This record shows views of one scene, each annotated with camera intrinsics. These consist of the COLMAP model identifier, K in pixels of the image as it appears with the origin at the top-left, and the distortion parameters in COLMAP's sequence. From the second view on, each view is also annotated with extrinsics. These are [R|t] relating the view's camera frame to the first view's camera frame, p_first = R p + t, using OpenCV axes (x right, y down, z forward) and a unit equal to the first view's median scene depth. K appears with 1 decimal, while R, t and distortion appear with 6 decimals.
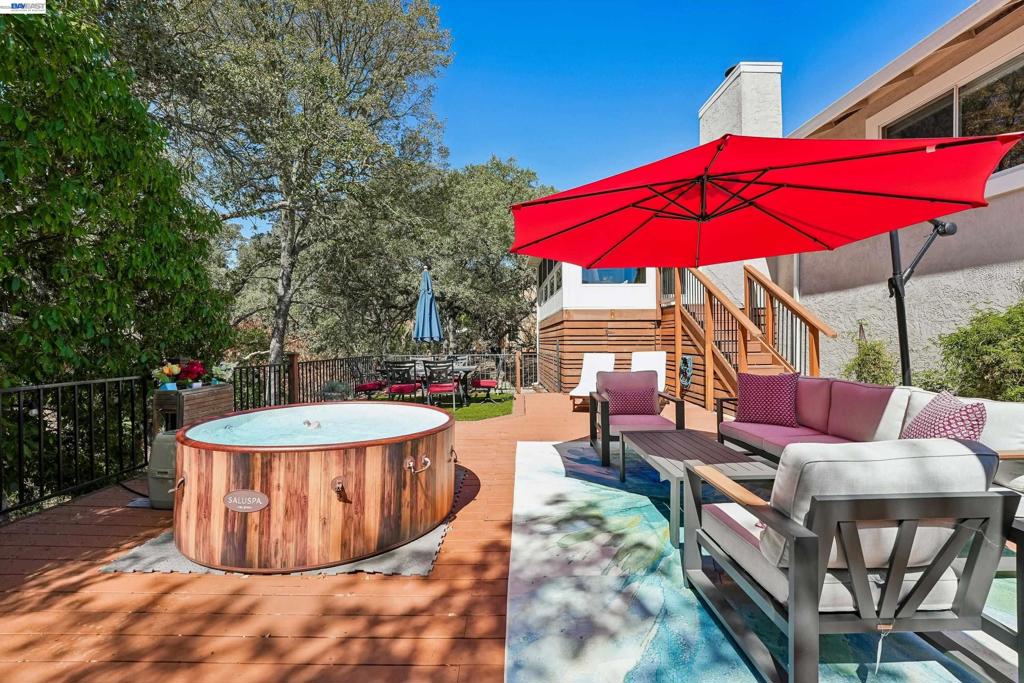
lens RADIAL K [[412.4, 0, 507.7], [0, 412.4, 343.5], [0, 0, 1]] dist [-0.007731, 0.000073]
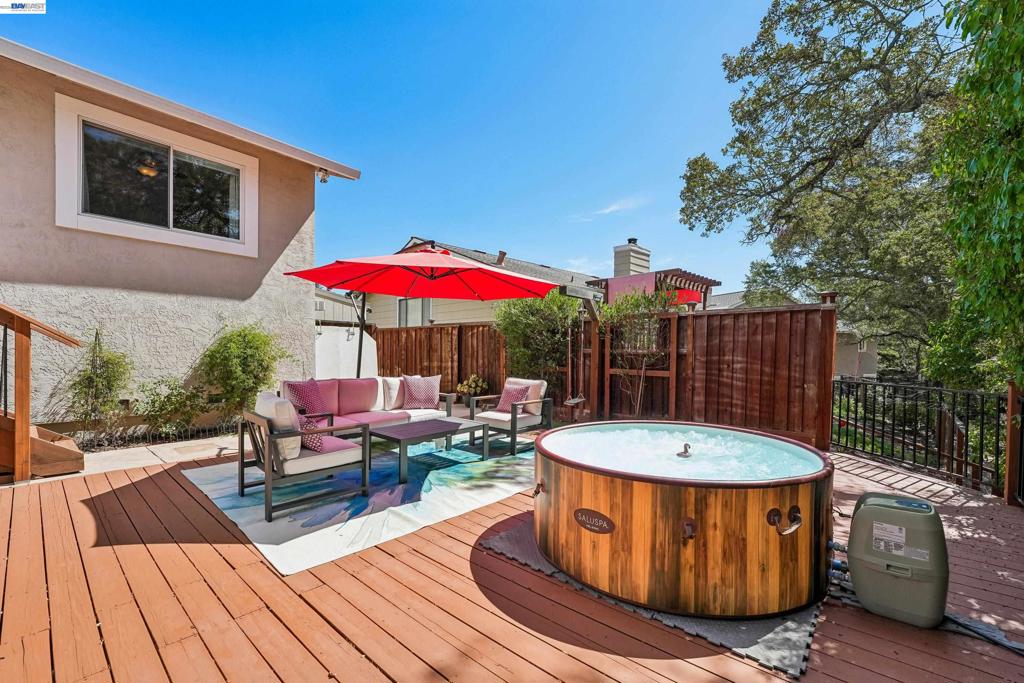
lens RADIAL K [[412.4, 0, 507.7], [0, 412.4, 343.5], [0, 0, 1]] dist [-0.007731, 0.000073]
pose [[-0.757284, 0.006632, 0.653052, -0.739101], [0.001600, 0.999964, -0.008299, -0.029593], [-0.653084, -0.005240, -0.757267, 1.880587]]
